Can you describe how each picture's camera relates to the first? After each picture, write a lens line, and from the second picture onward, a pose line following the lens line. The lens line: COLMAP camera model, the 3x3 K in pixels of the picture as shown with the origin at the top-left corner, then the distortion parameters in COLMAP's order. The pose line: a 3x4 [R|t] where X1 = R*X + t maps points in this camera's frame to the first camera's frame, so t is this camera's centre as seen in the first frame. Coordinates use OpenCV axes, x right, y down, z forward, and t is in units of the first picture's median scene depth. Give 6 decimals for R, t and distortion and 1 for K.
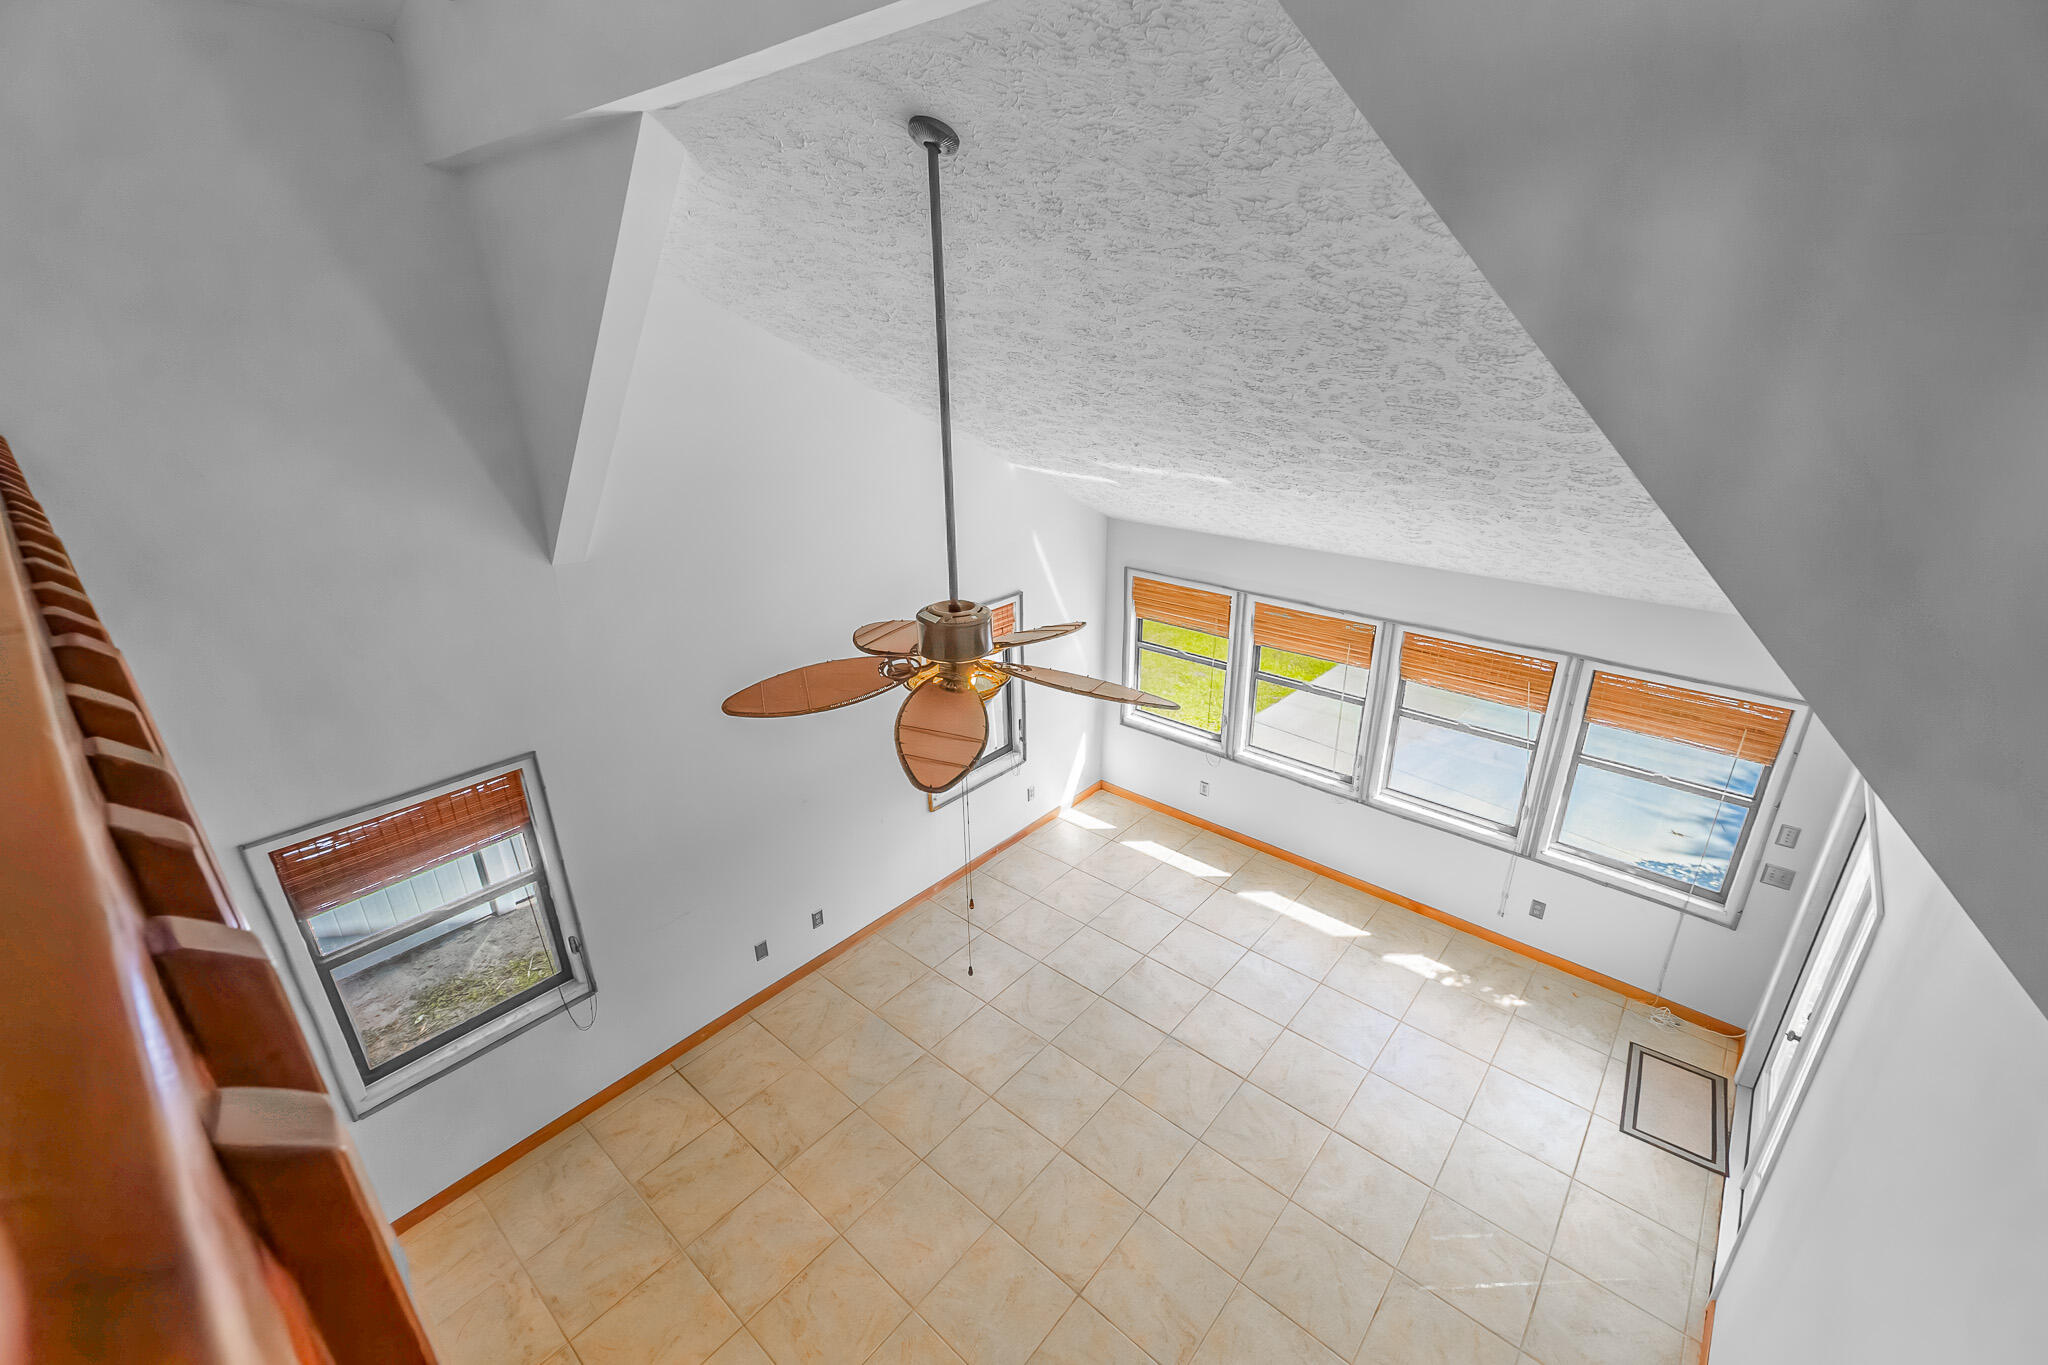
lens RADIAL K [[862.0, 0, 1038.9], [0, 862.0, 683.3], [0, 0, 1]] dist [0.008027, -0.000752]
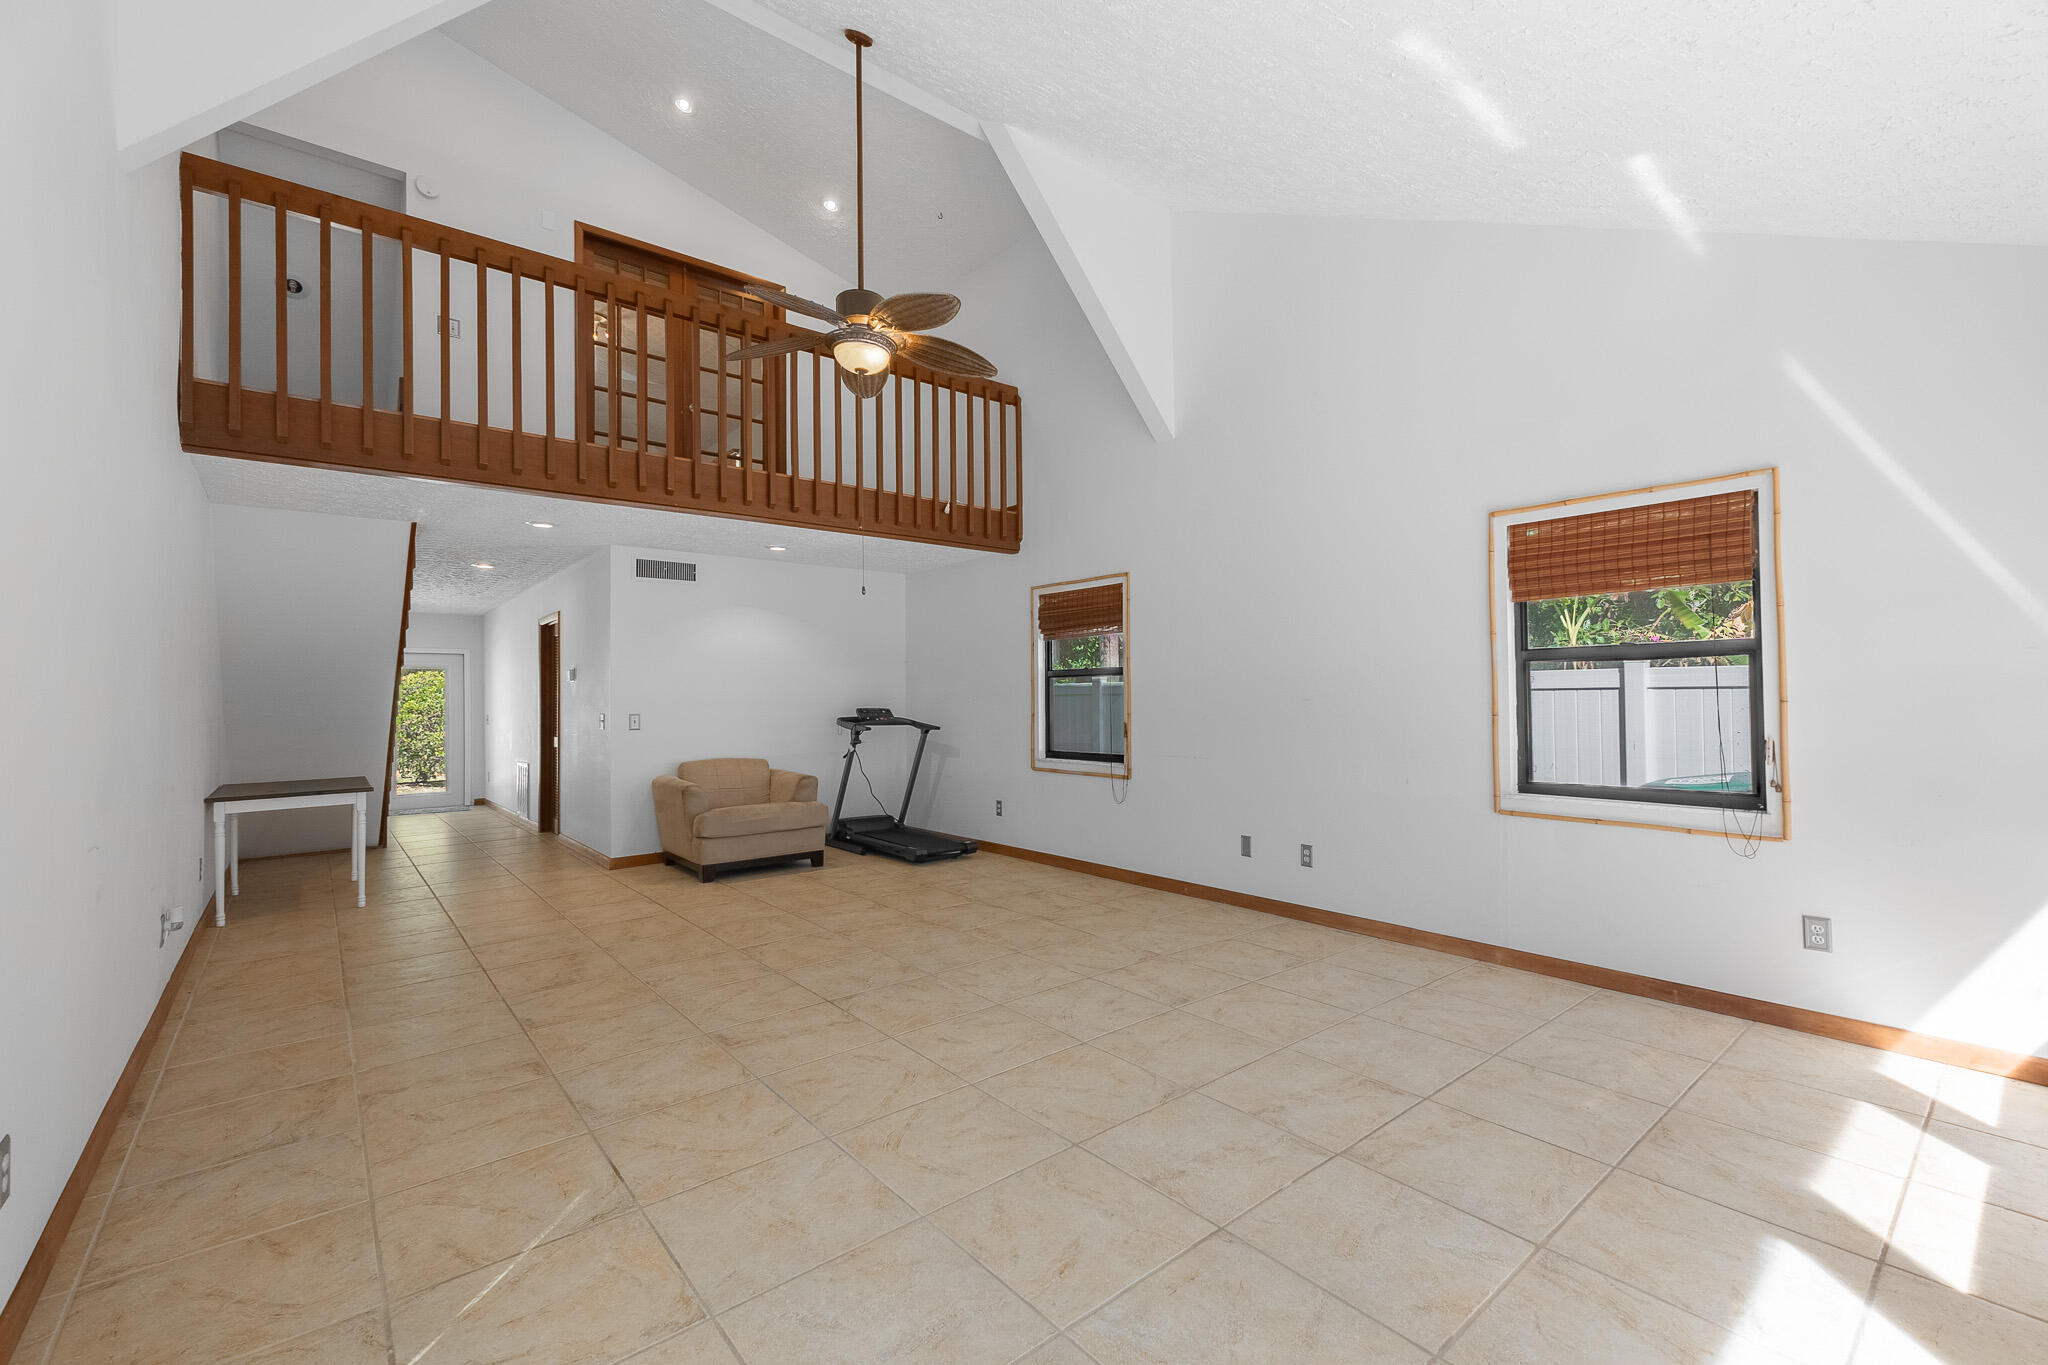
lens RADIAL K [[862.0, 0, 1037.8], [0, 862.0, 683.7], [0, 0, 1]] dist [0.008027, -0.000752]
pose [[-0.162010, -0.006949, -0.986765, 0.888484], [-0.371430, 0.926863, 0.054455, 0.231915], [0.914217, 0.375336, -0.152742, 1.149854]]
